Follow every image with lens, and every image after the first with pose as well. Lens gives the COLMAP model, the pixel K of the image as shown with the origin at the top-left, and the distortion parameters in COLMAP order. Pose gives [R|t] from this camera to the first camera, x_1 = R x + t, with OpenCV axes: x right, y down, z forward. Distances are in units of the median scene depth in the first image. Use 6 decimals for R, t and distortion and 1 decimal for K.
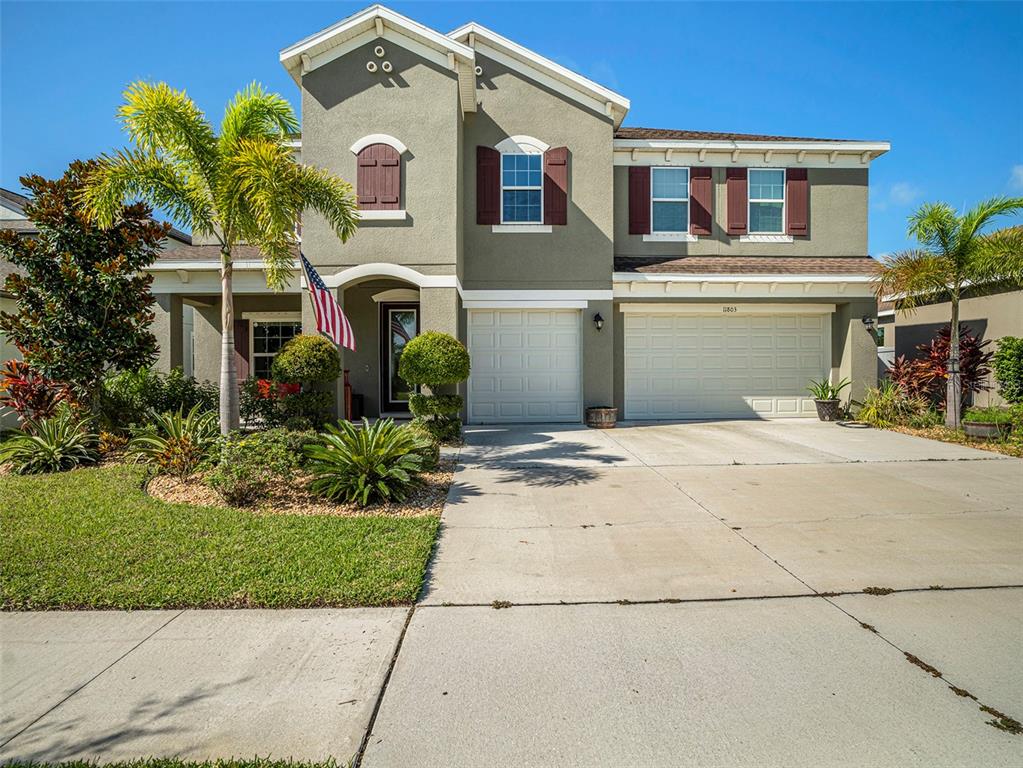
lens RADIAL K [[564.5, 0, 471.6], [0, 564.5, 381.0], [0, 0, 1]] dist [-0.073680, 0.034625]
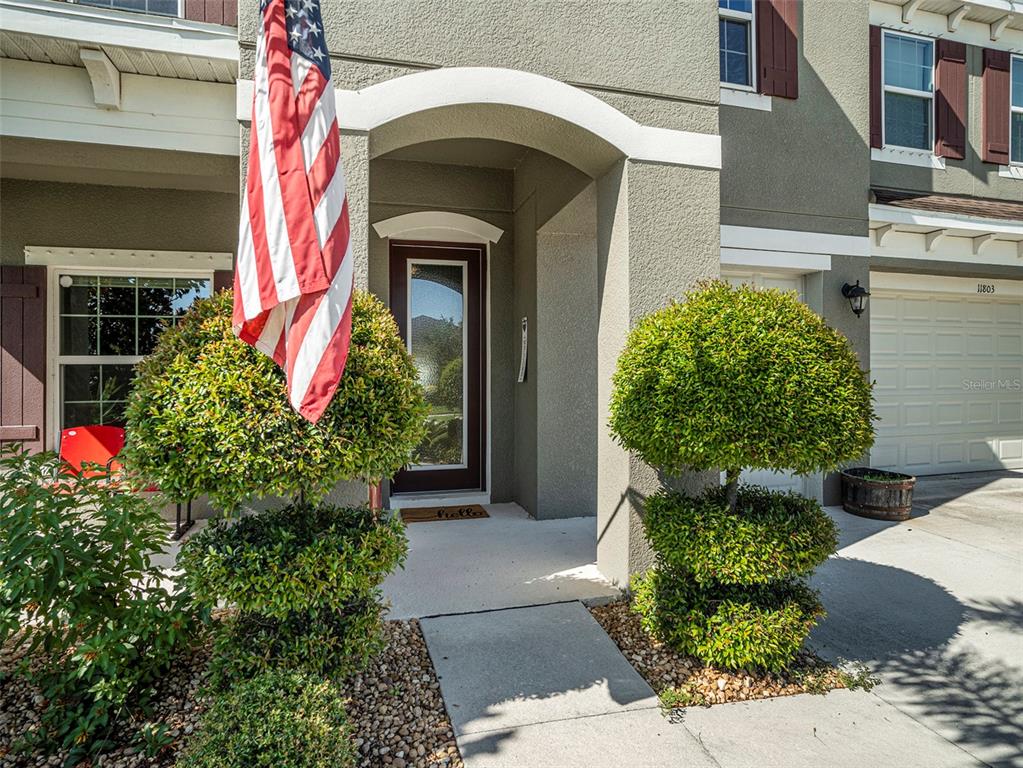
lens RADIAL K [[564.5, 0, 471.6], [0, 564.5, 381.0], [0, 0, 1]] dist [-0.073680, 0.034625]
pose [[0.969315, -0.002798, 0.245808, -0.217556], [0.006956, 0.999847, -0.016048, -0.025457], [-0.245725, 0.017266, 0.969186, 0.591226]]
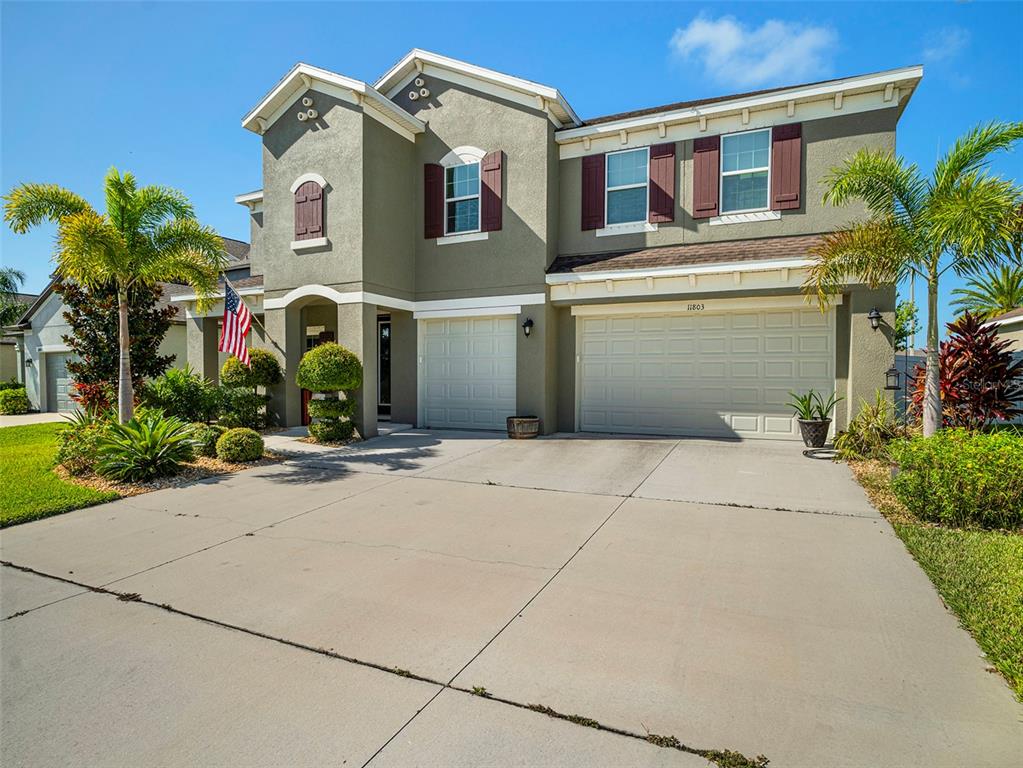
lens RADIAL K [[566.0, 0, 511.5], [0, 566.0, 384.0], [0, 0, 1]] dist [-0.076232, 0.032132]
pose [[0.899104, 0.014814, -0.437484, 0.602182], [-0.012923, 0.999890, 0.007299, -0.015598], [0.437544, -0.000909, 0.899196, 0.117784]]
